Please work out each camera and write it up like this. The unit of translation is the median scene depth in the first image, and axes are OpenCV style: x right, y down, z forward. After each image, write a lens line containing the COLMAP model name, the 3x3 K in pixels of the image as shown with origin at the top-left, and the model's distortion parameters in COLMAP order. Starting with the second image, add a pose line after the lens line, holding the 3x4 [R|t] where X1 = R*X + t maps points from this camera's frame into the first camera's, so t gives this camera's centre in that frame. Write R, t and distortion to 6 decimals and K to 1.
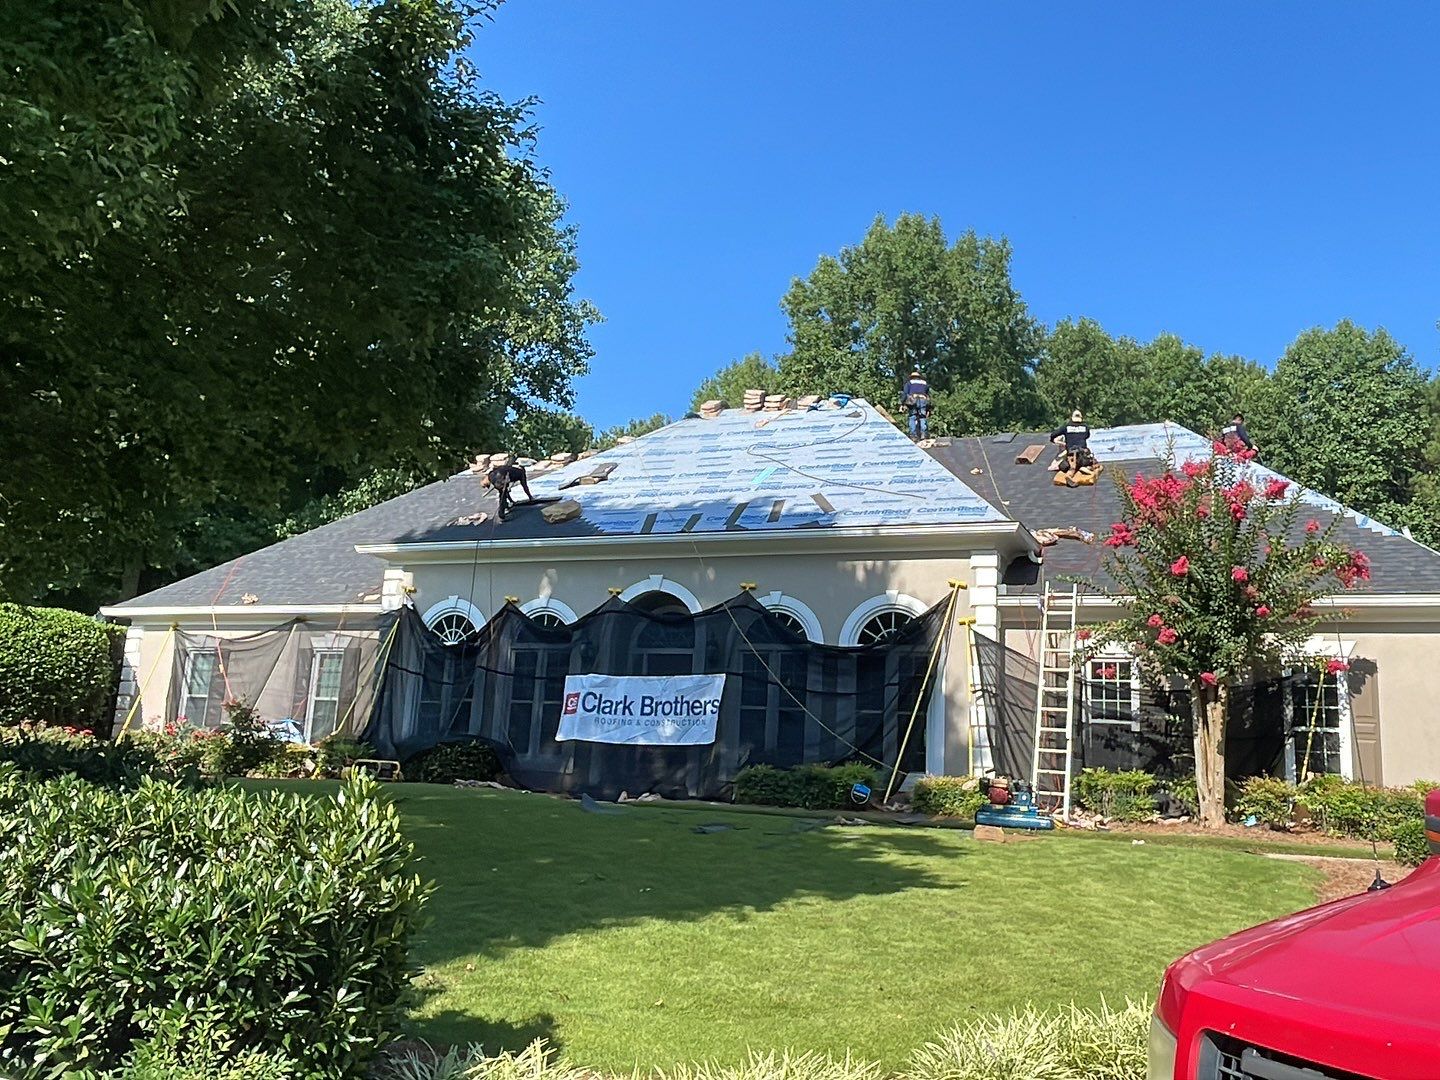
lens RADIAL K [[1186.0, 0, 712.3], [0, 1186.0, 542.7], [0, 0, 1]] dist [0.113908, -0.159407]
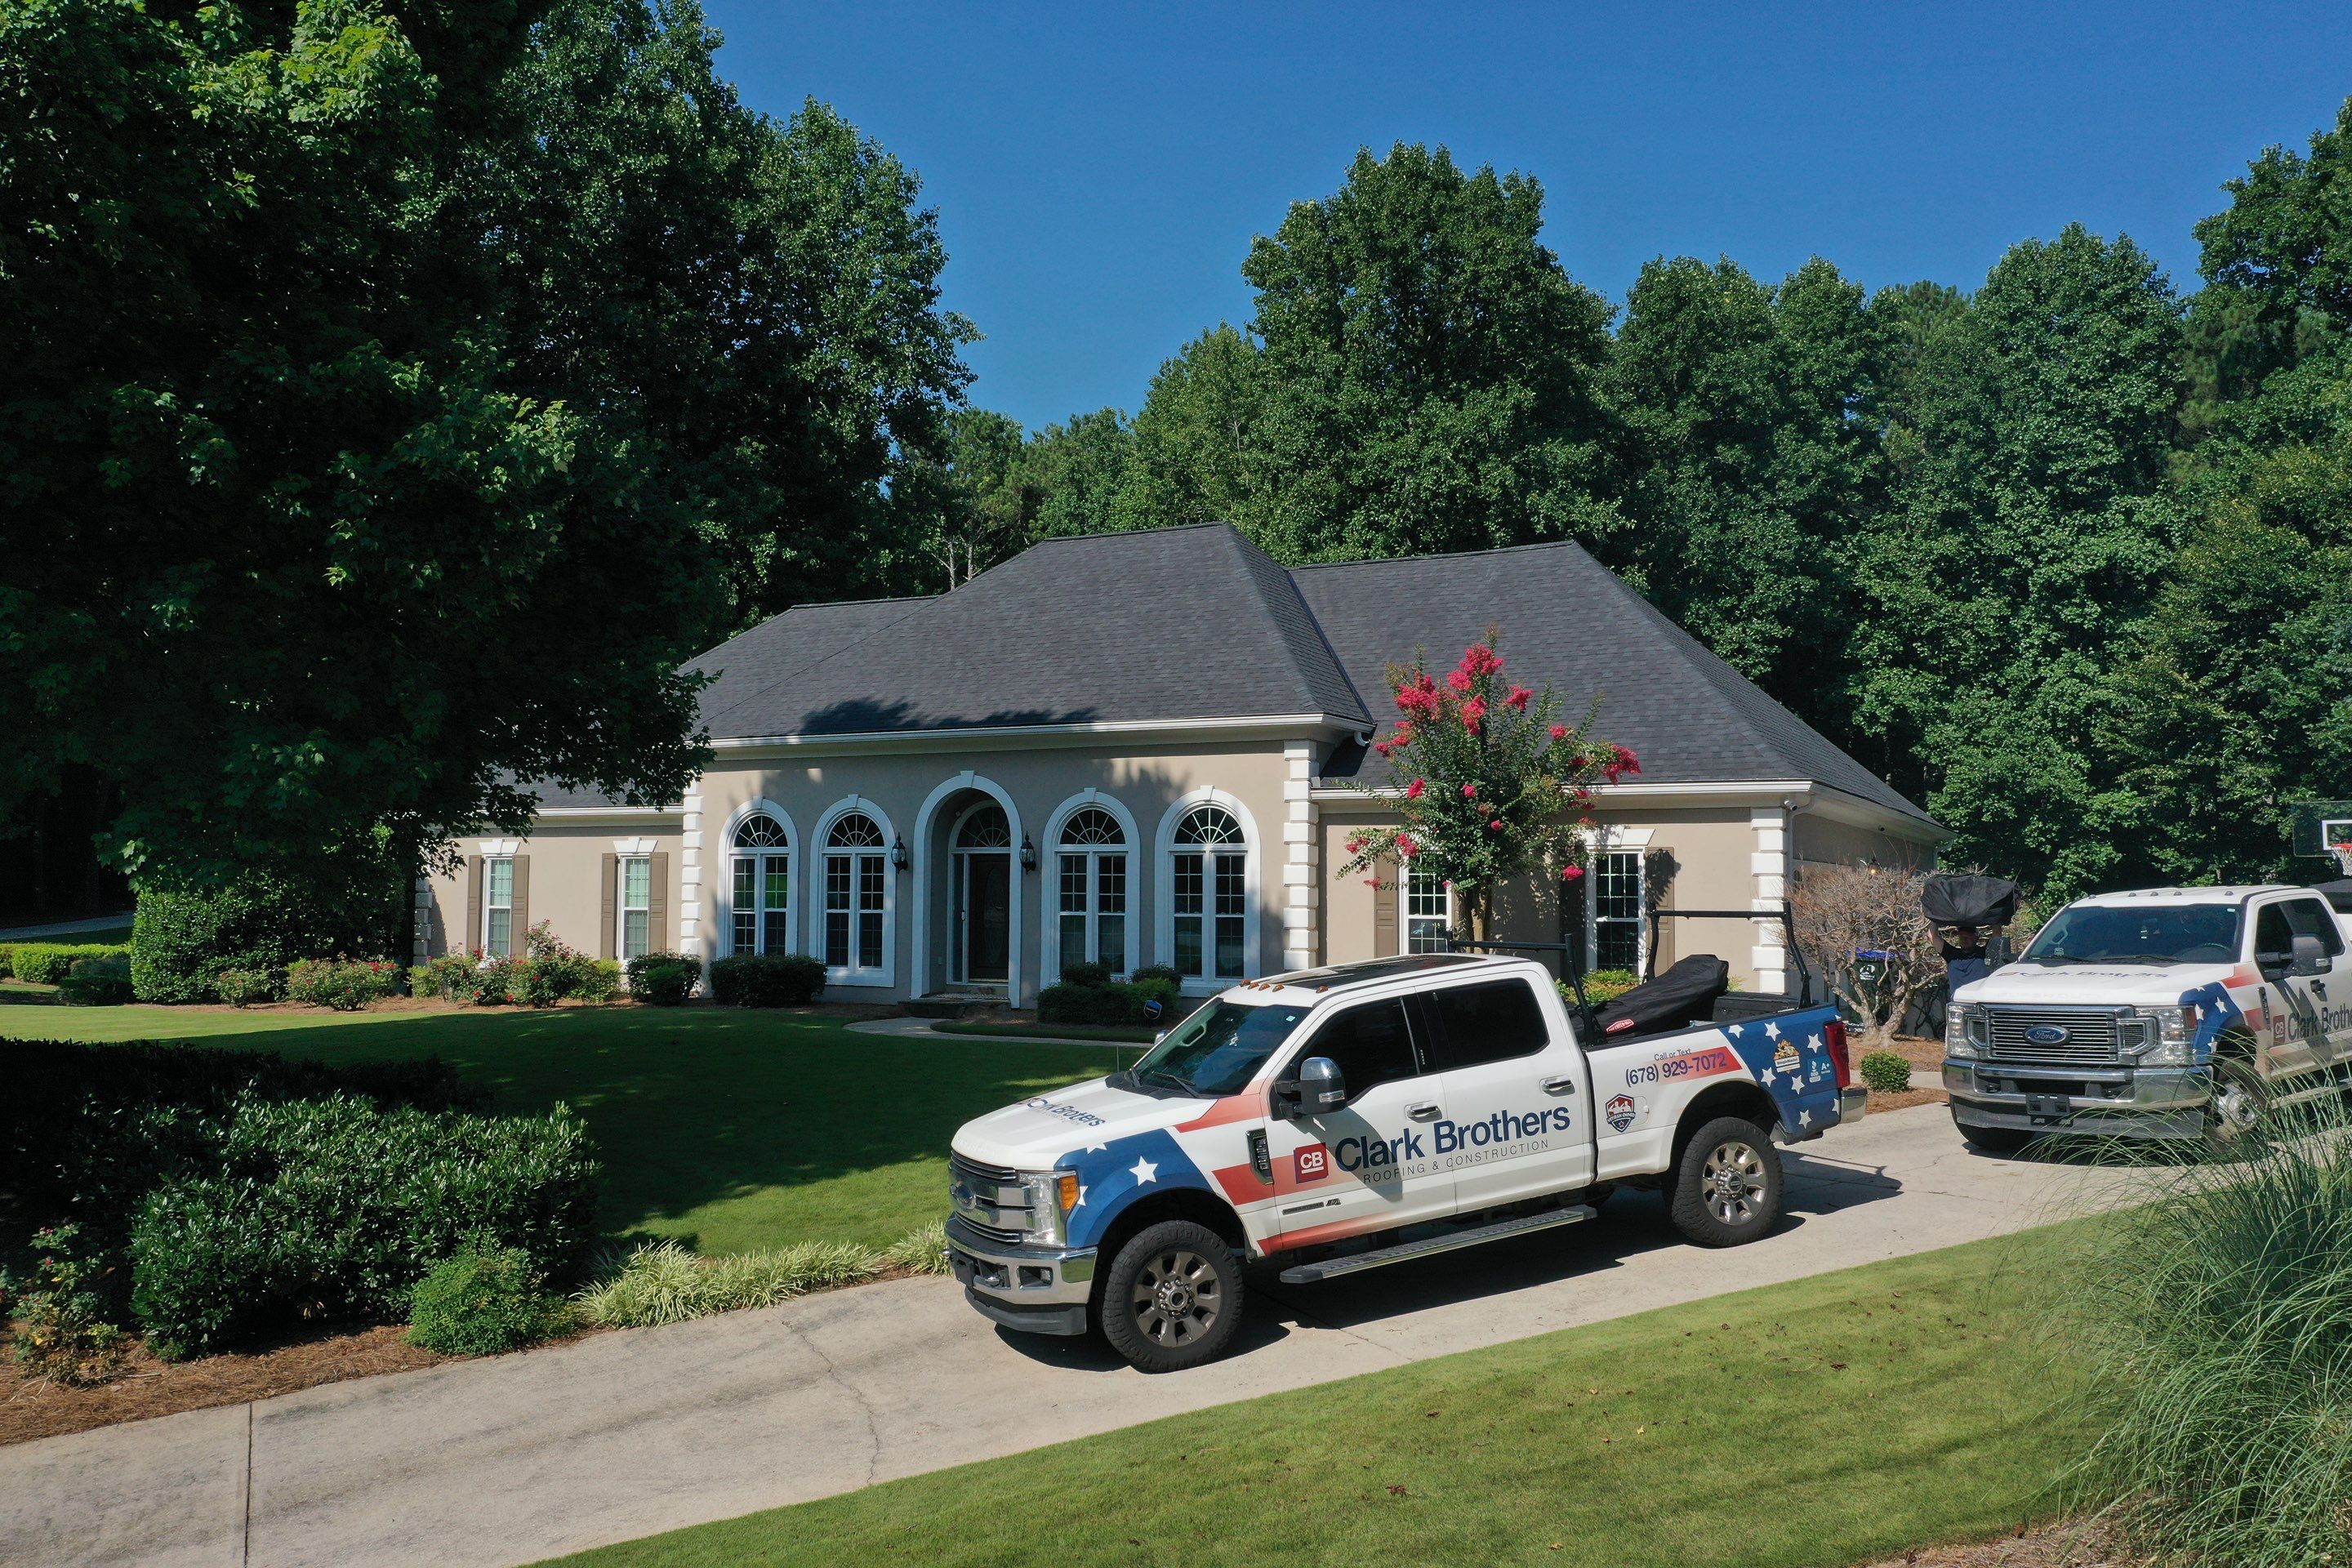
lens RADIAL K [[1859.5, 0, 1176.0], [0, 1859.5, 784.0], [0, 0, 1]] dist [0.008602, 0.001166]
pose [[0.996664, -0.052963, -0.062097, 0.193869], [0.061057, 0.988732, 0.136678, -0.143239], [0.054158, -0.140014, 0.988667, -0.387365]]
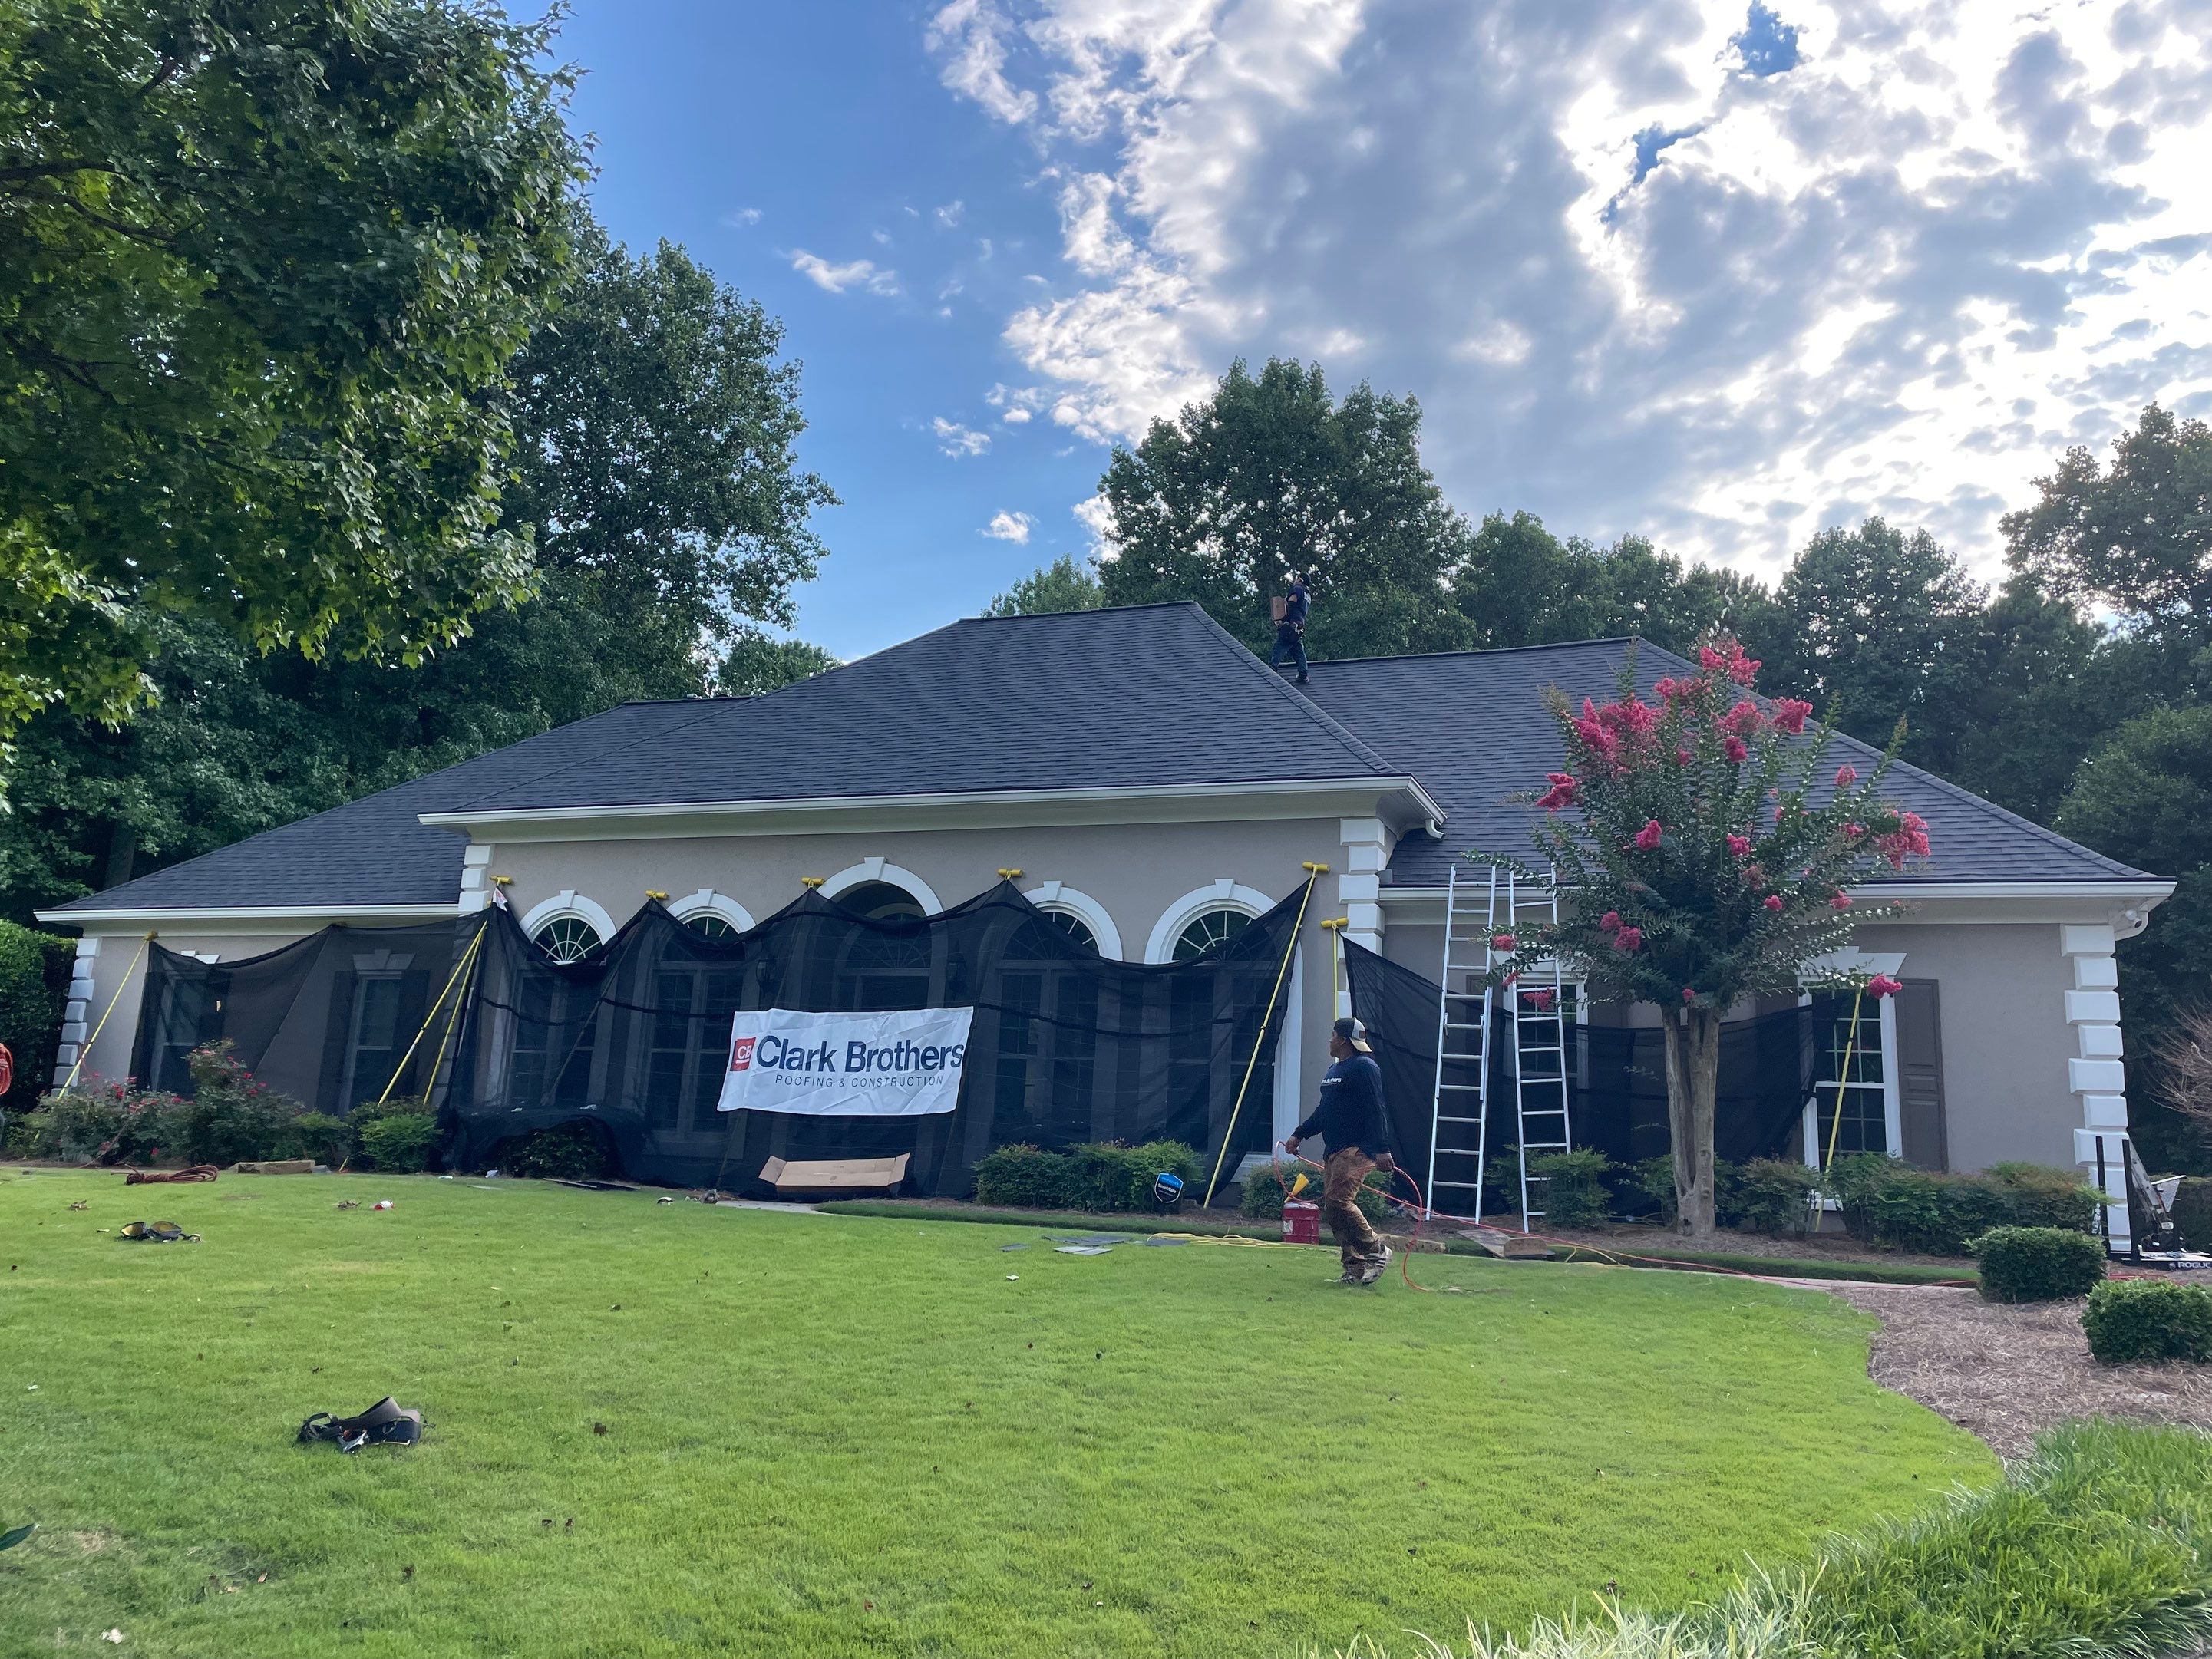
lens RADIAL K [[1643.3, 0, 1106.0], [0, 1643.3, 829.5], [0, 0, 1]] dist [0.080262, -0.107310]
pose [[0.998648, 0.002302, 0.051938, 0.032629], [-0.002173, 0.999994, -0.002548, 0.013298], [-0.051944, 0.002432, 0.998647, 0.079782]]
